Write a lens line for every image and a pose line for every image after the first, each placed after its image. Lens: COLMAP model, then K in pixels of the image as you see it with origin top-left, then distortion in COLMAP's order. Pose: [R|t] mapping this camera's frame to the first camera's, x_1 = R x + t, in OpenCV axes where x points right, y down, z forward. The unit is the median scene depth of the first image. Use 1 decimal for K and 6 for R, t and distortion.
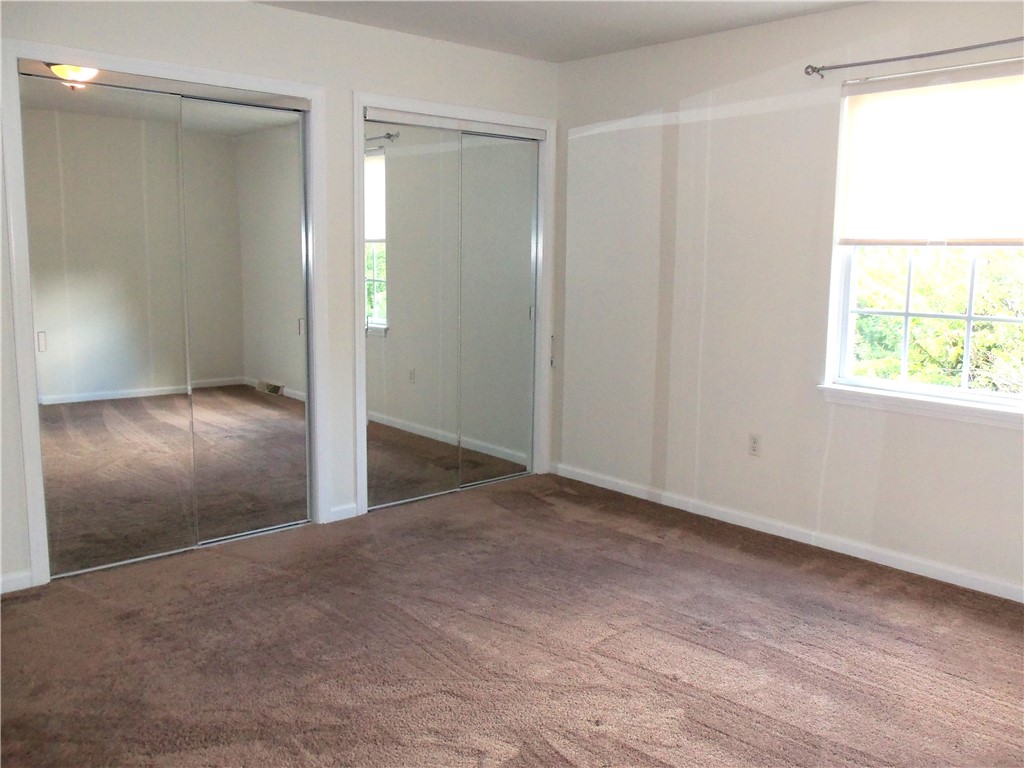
lens RADIAL K [[888.3, 0, 526.6], [0, 888.3, 382.9], [0, 0, 1]] dist [-0.010448, 0.008618]
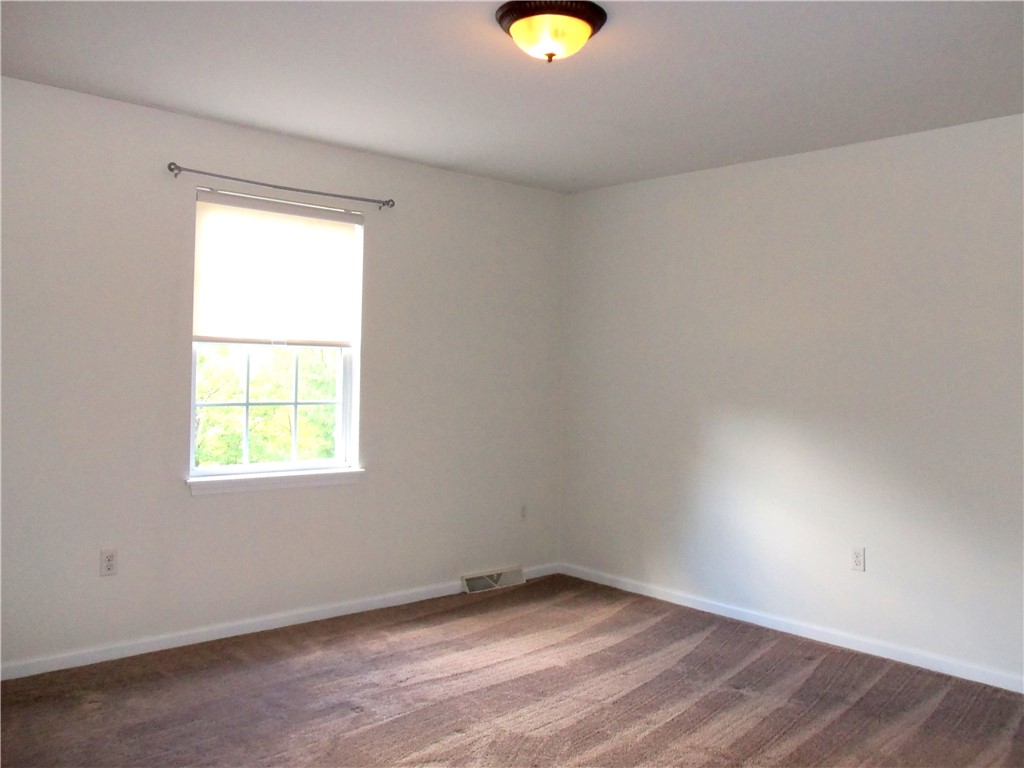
lens RADIAL K [[773.6, 0, 511.7], [0, 773.6, 378.9], [0, 0, 1]] dist [-0.002109, 0.001431]
pose [[0.109159, -0.033502, 0.993460, -0.511724], [0.119913, 0.992577, 0.020296, -0.089145], [-0.986765, 0.116914, 0.112366, 0.556628]]
